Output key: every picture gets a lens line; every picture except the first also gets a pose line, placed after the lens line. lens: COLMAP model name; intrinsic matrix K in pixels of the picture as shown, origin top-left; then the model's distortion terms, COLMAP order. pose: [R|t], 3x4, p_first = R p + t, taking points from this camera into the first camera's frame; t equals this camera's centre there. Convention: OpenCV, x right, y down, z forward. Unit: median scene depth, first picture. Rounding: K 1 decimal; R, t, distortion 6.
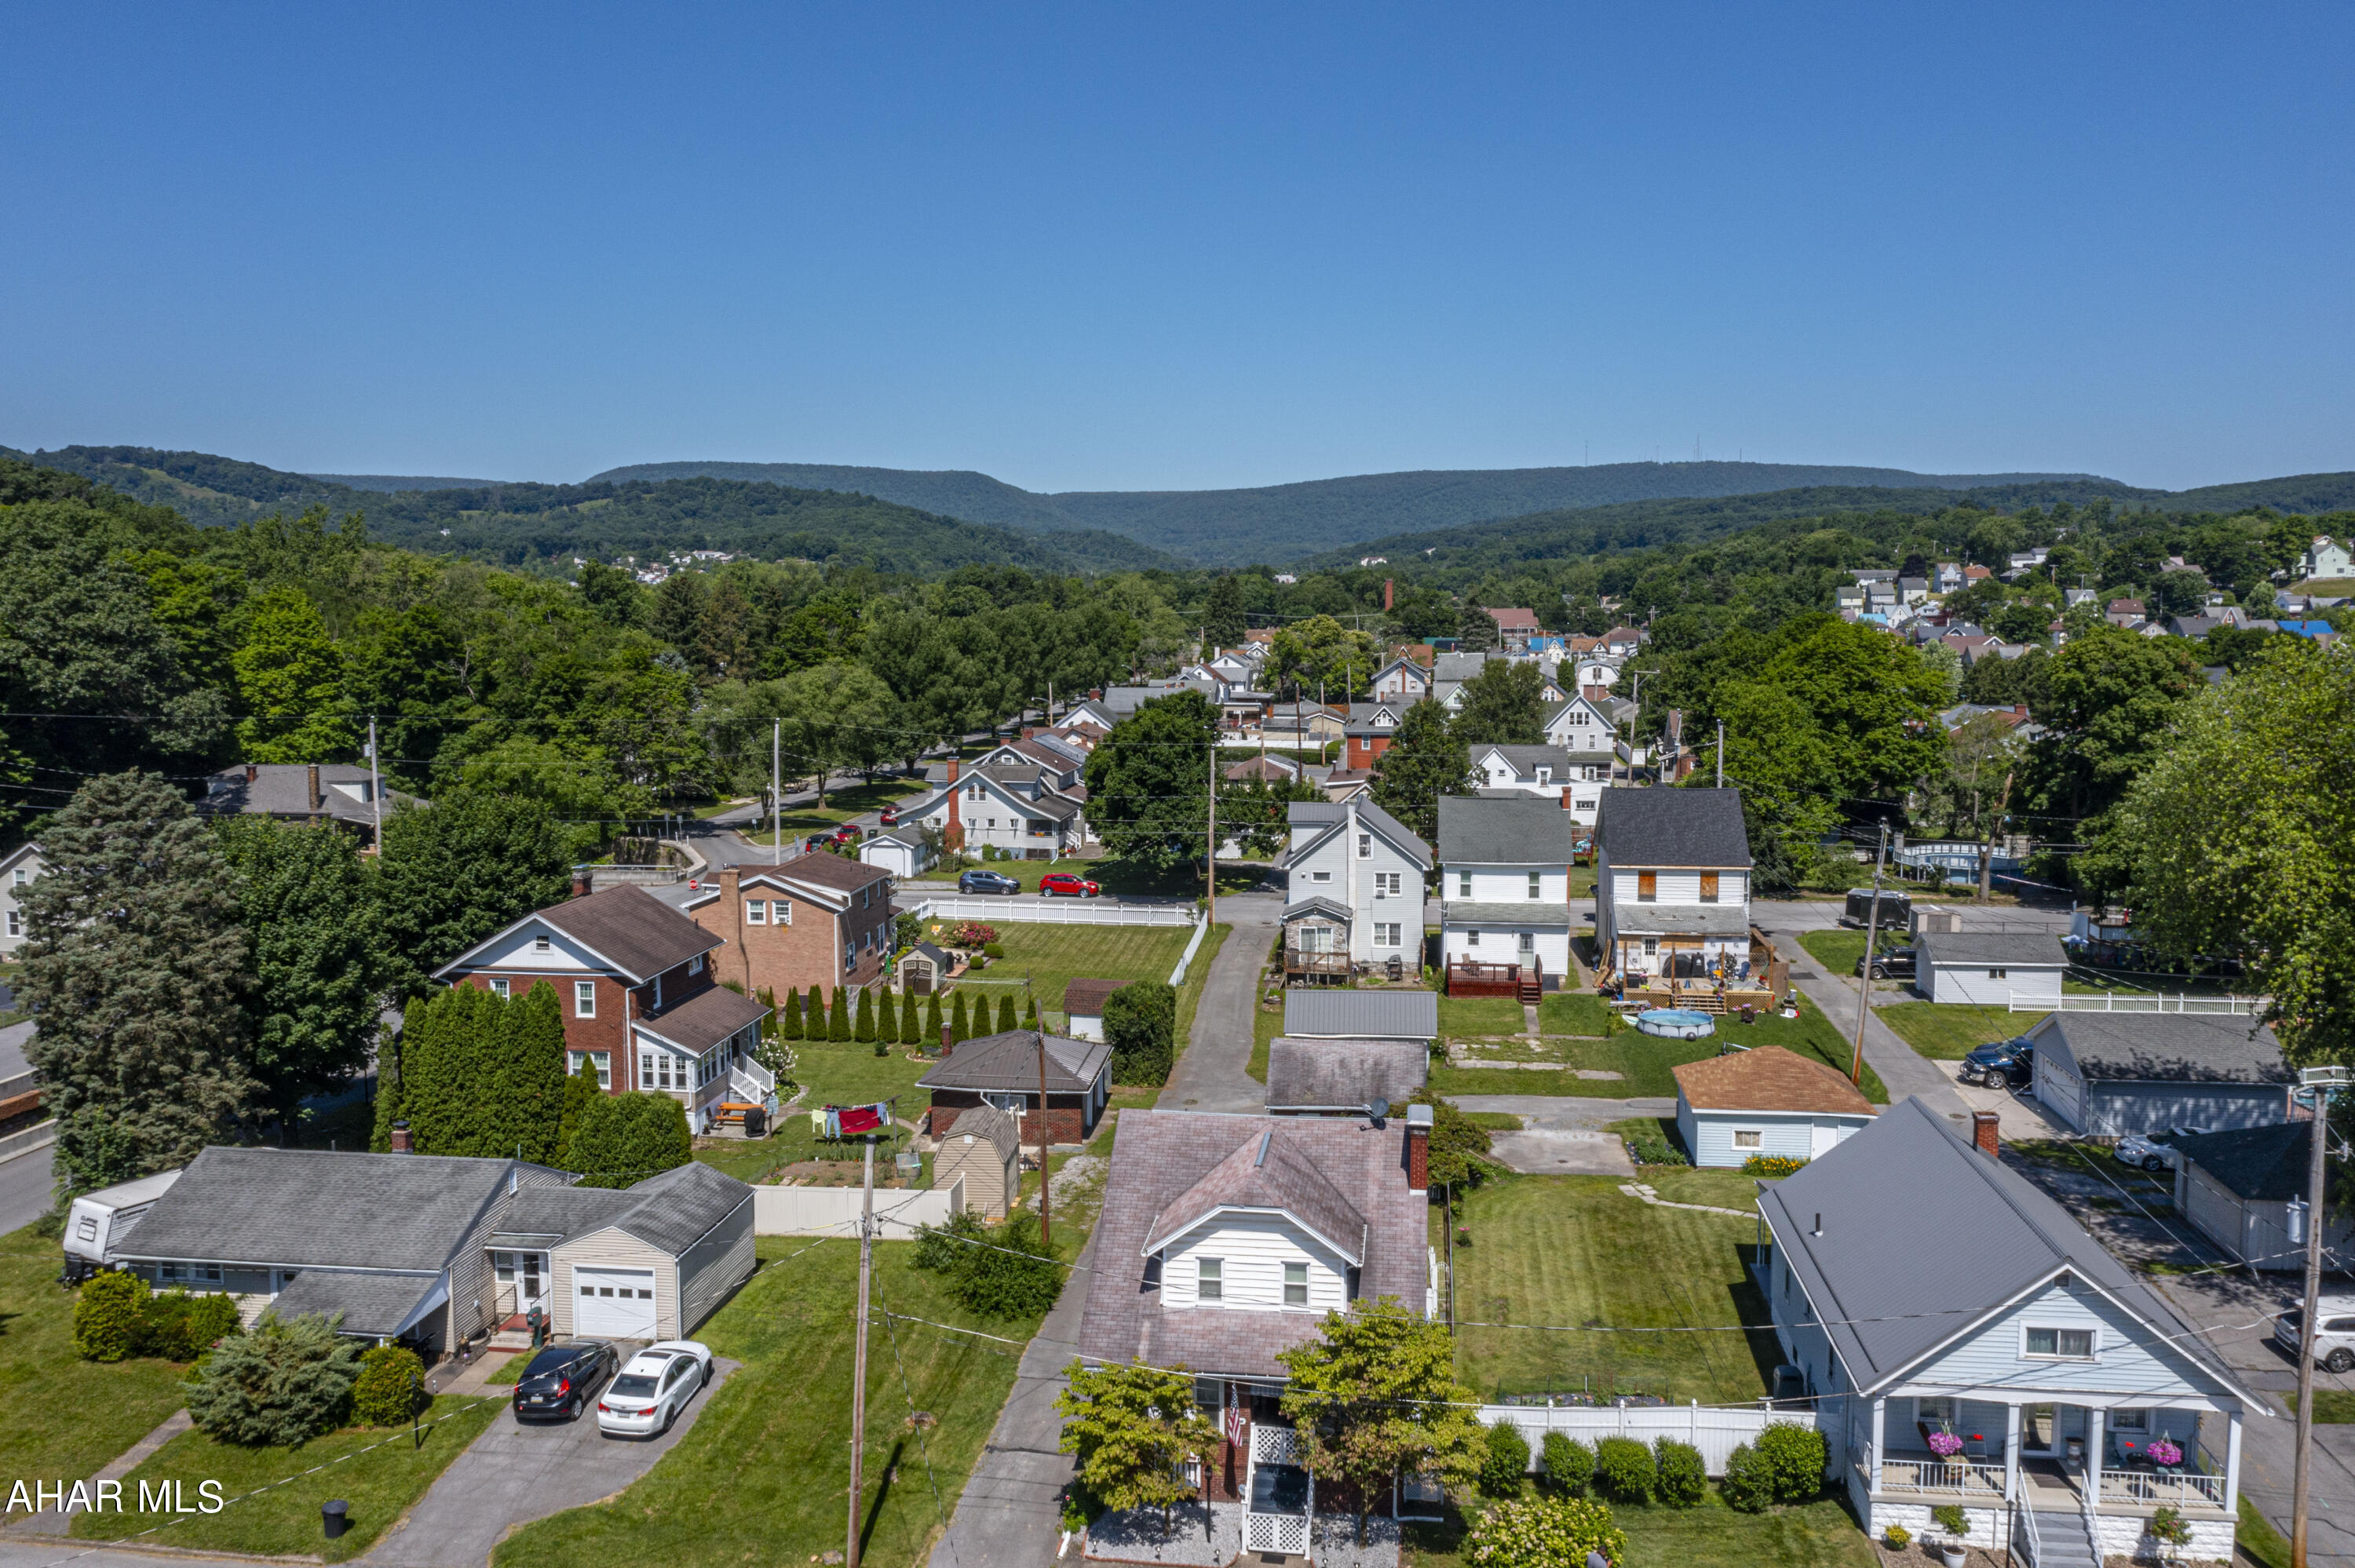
lens RADIAL K [[1880.4, 0, 1171.4], [0, 1880.4, 782.2], [0, 0, 1]] dist [-0.011623, 0.015308]
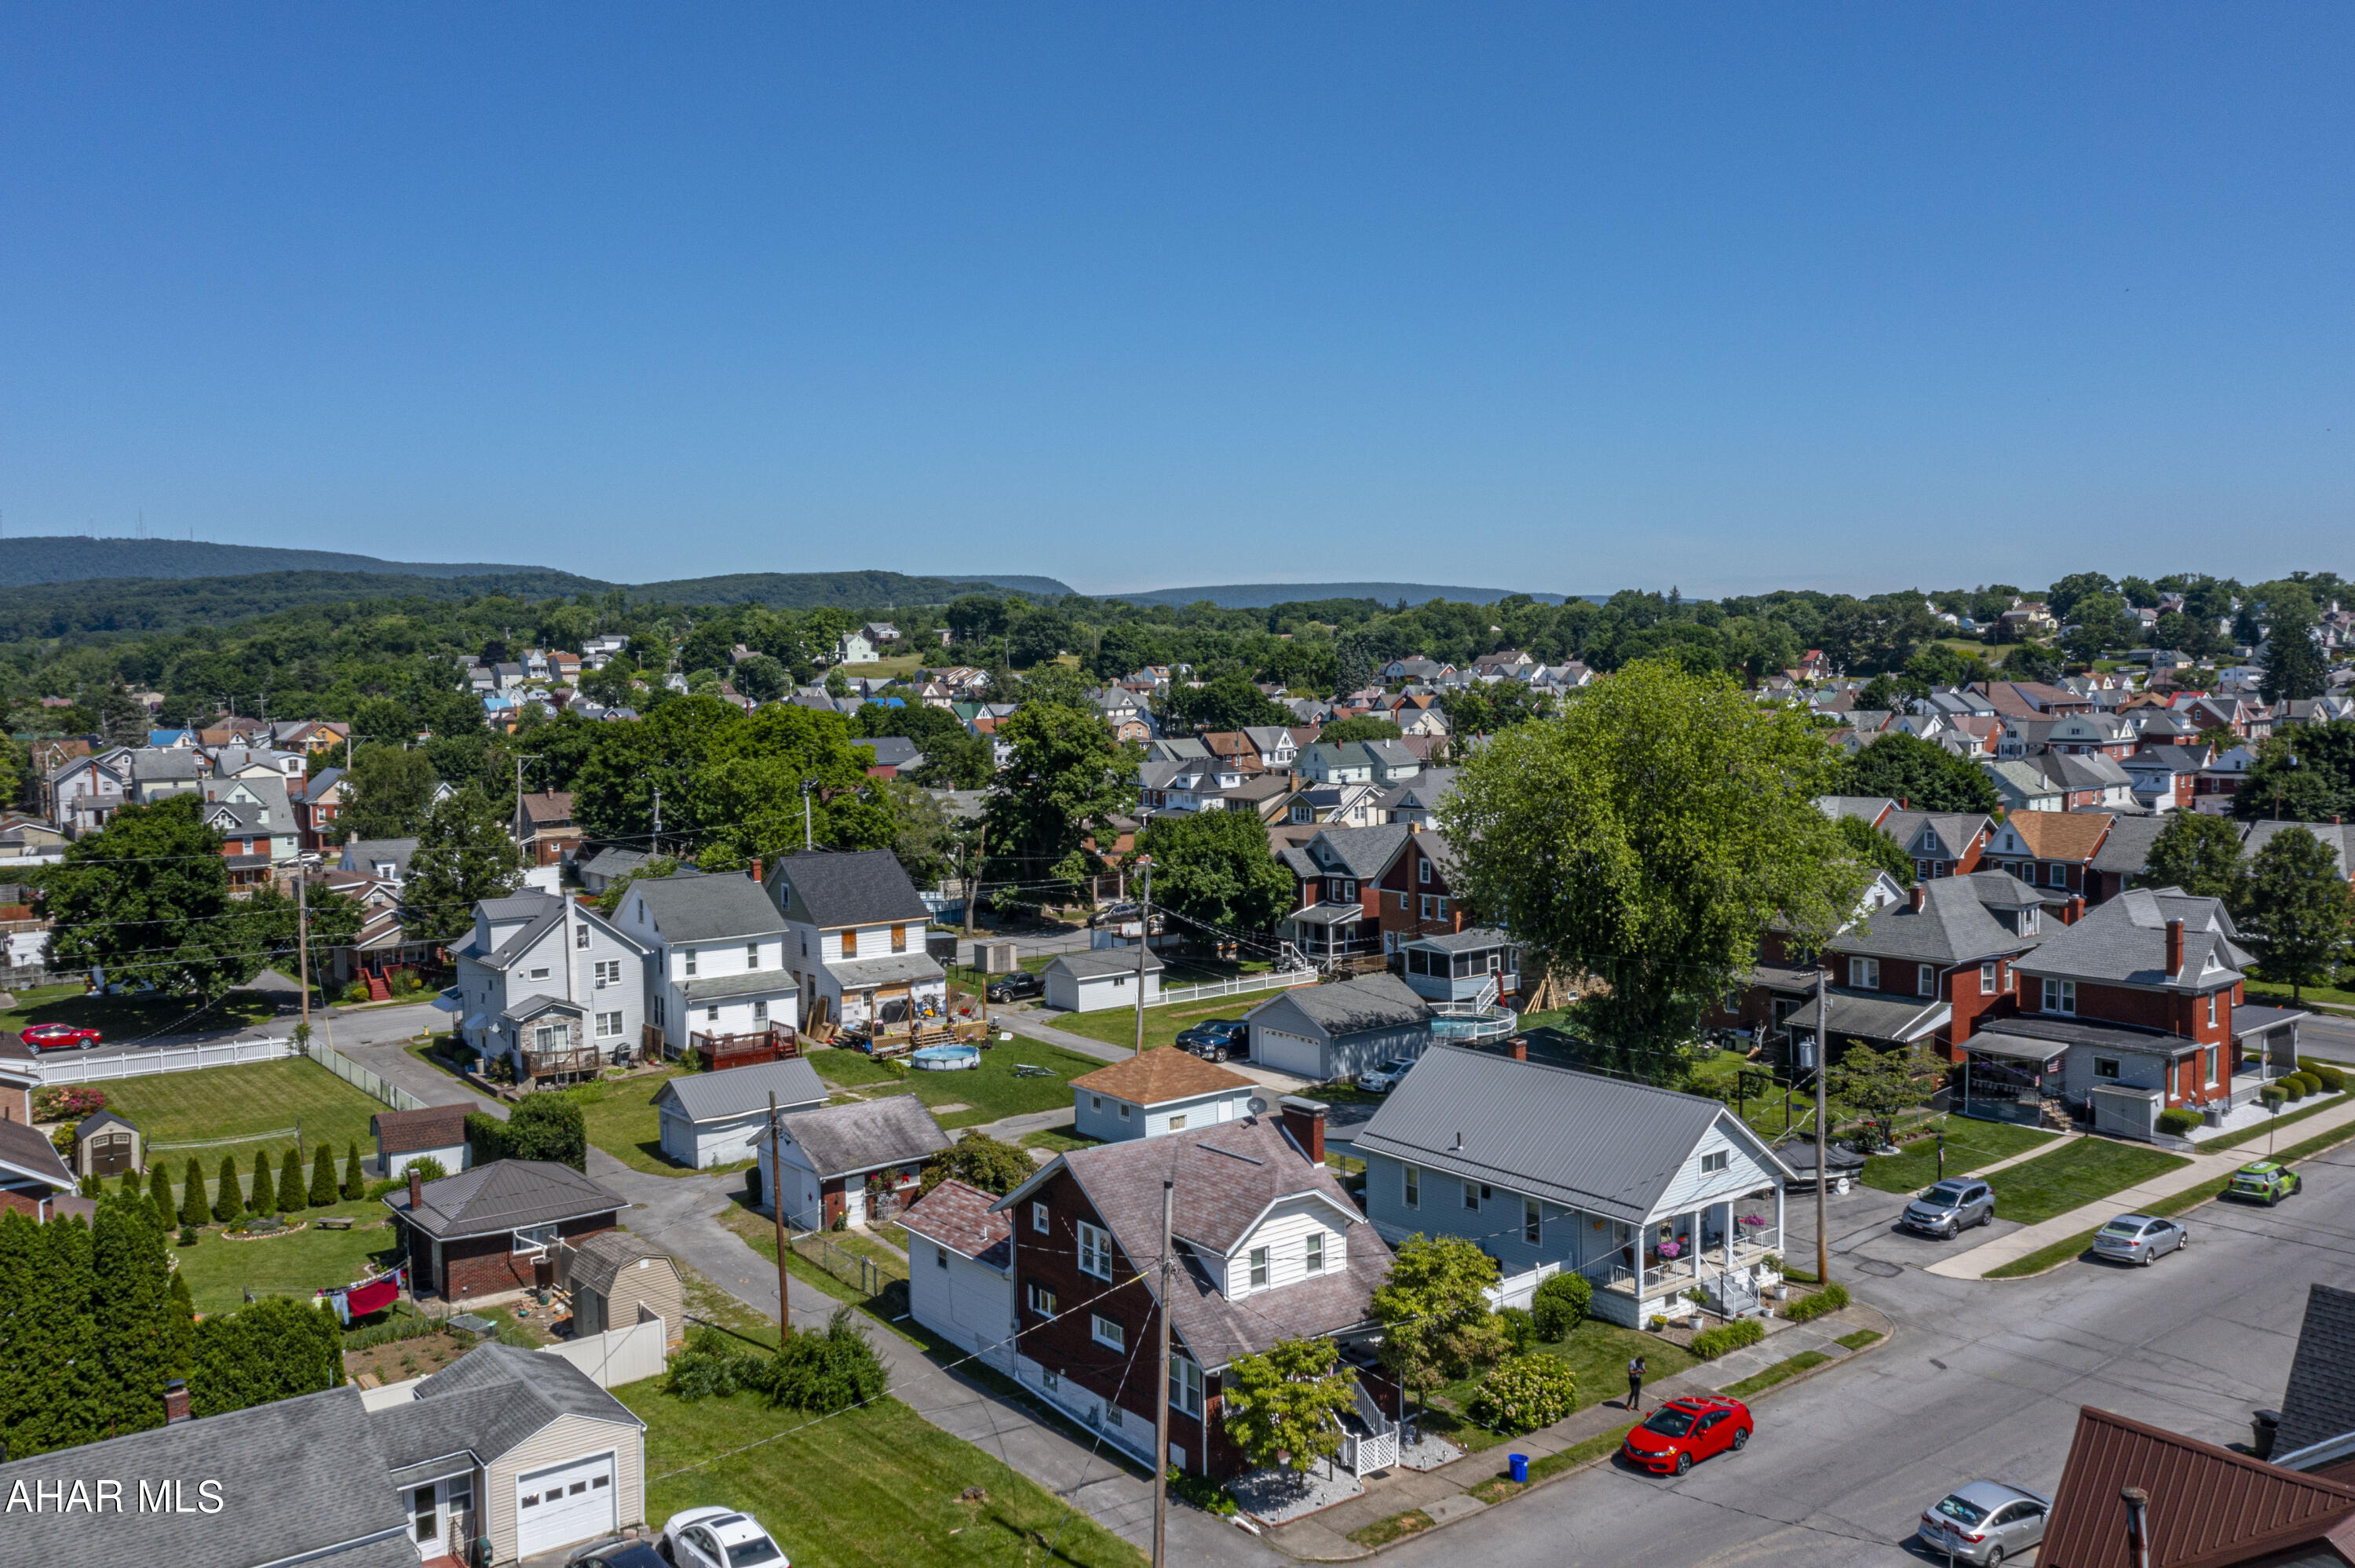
lens RADIAL K [[1880.4, 0, 1161.1], [0, 1880.4, 789.9], [0, 0, 1]] dist [-0.011623, 0.015308]
pose [[0.696658, -0.049942, 0.715663, -0.390526], [0.079598, 0.996796, -0.007923, -0.010369], [-0.712974, 0.062485, 0.698401, 0.104784]]
